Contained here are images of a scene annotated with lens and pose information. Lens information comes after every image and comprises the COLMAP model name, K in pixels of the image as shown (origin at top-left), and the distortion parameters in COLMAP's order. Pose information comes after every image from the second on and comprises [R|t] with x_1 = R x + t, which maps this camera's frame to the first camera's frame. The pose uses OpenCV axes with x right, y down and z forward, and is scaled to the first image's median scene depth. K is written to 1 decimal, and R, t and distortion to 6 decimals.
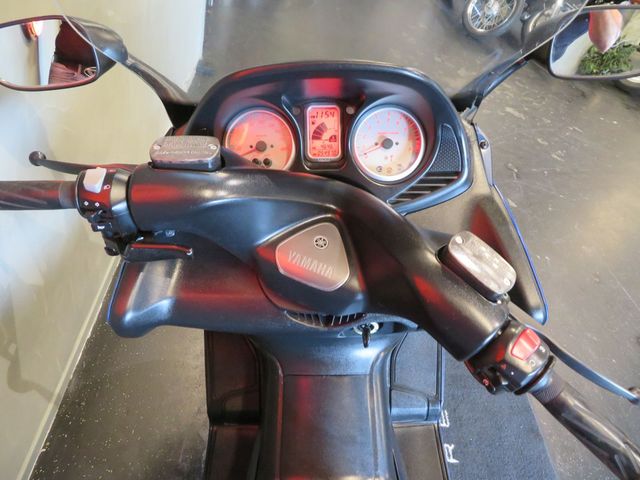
lens RADIAL K [[456.2, 0, 321.9], [0, 456.2, 239.3], [0, 0, 1]] dist [-0.009305, 0.002929]
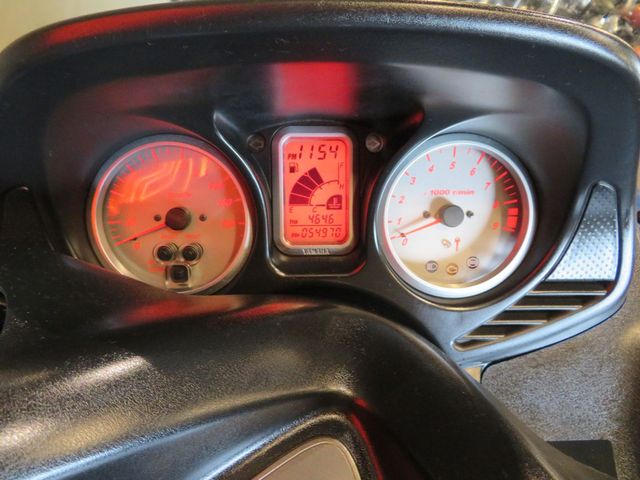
lens RADIAL K [[456.2, 0, 321.9], [0, 456.2, 239.3], [0, 0, 1]] dist [-0.009305, 0.002929]
pose [[0.998821, 0.005966, 0.048177, -0.011289], [-0.005173, 0.999849, -0.016560, -0.177533], [-0.048269, 0.016291, 0.998702, 0.541551]]
